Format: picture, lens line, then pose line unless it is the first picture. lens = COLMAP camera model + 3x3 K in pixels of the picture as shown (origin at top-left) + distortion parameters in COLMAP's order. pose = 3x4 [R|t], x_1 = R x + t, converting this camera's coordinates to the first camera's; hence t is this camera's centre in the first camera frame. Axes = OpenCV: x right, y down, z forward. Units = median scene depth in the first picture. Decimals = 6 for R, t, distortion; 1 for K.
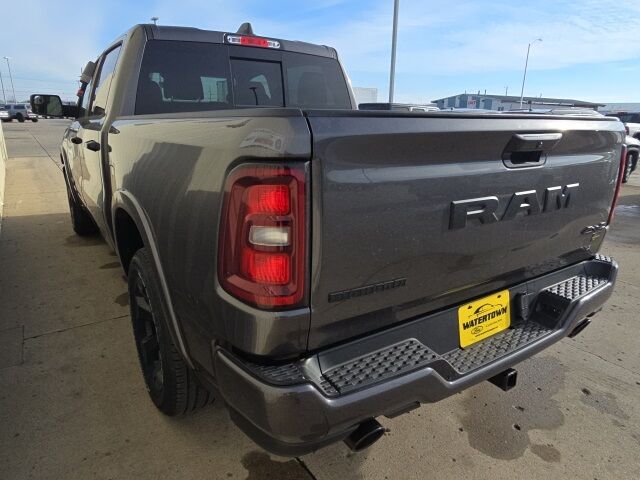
lens RADIAL K [[414.8, 0, 320.0], [0, 414.8, 240.0], [0, 0, 1]] dist [-0.000425, -0.000819]
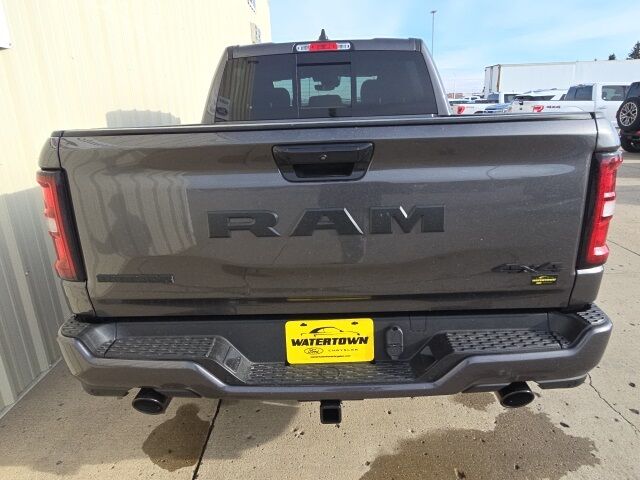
lens RADIAL K [[414.8, 0, 320.0], [0, 414.8, 240.0], [0, 0, 1]] dist [-0.000425, -0.000819]
pose [[0.824616, 0.126538, -0.551358, 0.840198], [-0.114100, 0.991834, 0.056979, -0.083867], [0.554066, 0.015924, 0.832320, 0.212692]]
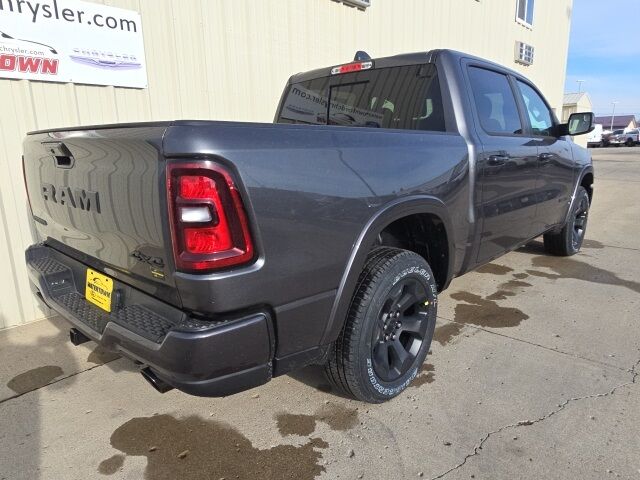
lens RADIAL K [[414.8, 0, 320.0], [0, 414.8, 240.0], [0, 0, 1]] dist [-0.000425, -0.000819]
pose [[0.260328, 0.203895, -0.943746, 1.682789], [-0.255389, 0.957176, 0.136349, -0.289896], [0.931132, 0.205527, 0.301252, 1.188627]]
